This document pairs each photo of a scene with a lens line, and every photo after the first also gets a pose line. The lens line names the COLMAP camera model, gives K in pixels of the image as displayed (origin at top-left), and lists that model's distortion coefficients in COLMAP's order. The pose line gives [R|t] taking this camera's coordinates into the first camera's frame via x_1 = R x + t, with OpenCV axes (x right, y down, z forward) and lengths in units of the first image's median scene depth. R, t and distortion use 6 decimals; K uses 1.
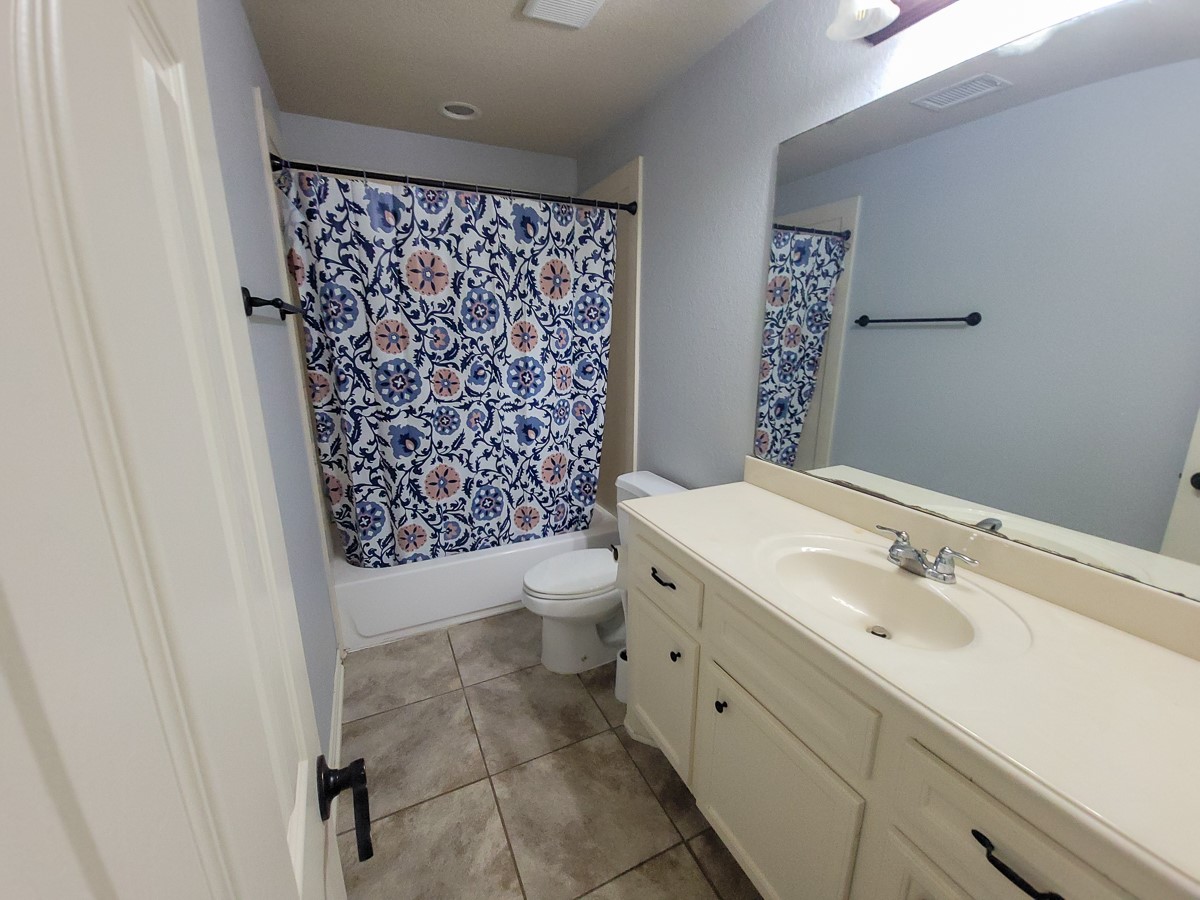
lens RADIAL K [[487.3, 0, 601.8], [0, 487.3, 451.9], [0, 0, 1]] dist [0.002781, -0.005689]
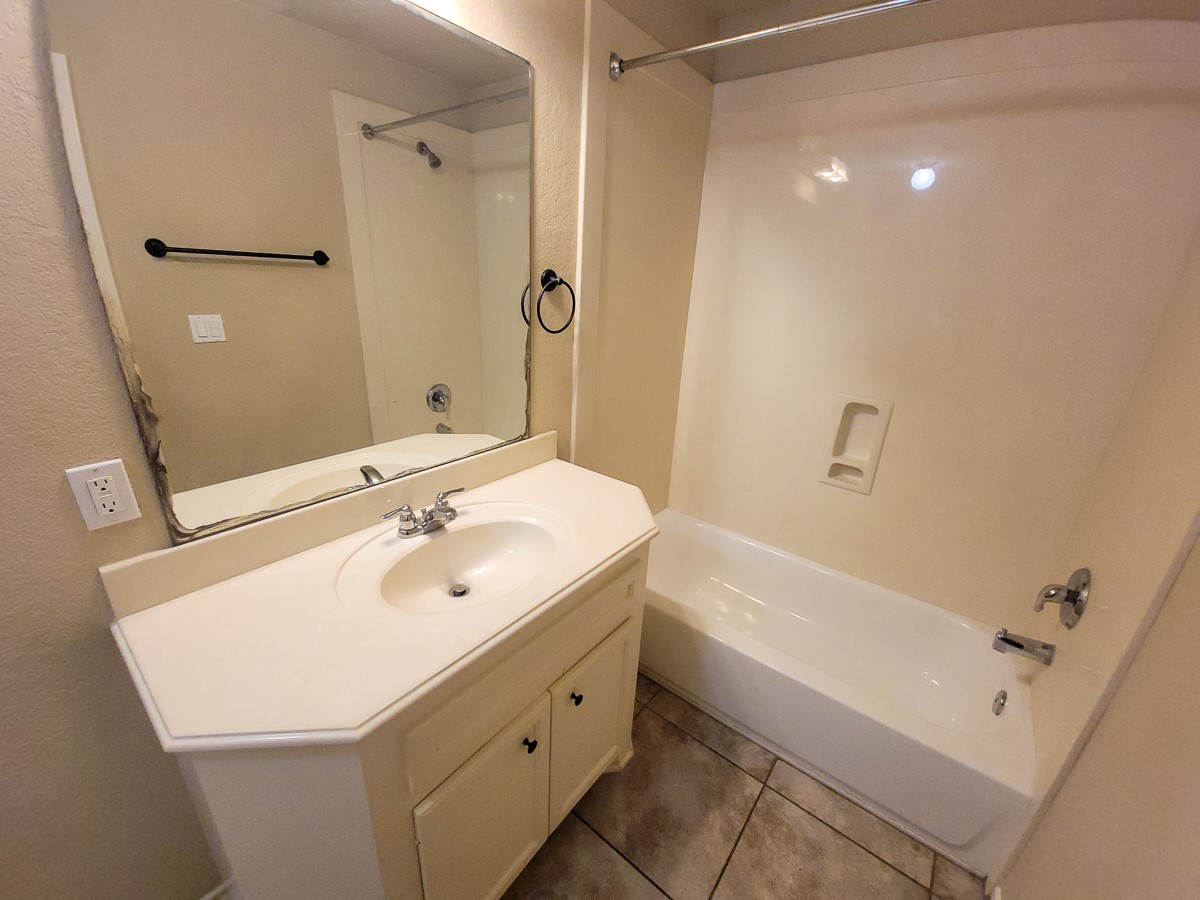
lens RADIAL K [[487.3, 0, 601.8], [0, 487.3, 451.9], [0, 0, 1]] dist [0.002781, -0.005689]
pose [[-0.436383, -0.319181, 0.841245, -0.275947], [0.165477, 0.890547, 0.423725, -0.244434], [-0.884414, 0.324113, -0.335802, 0.938774]]
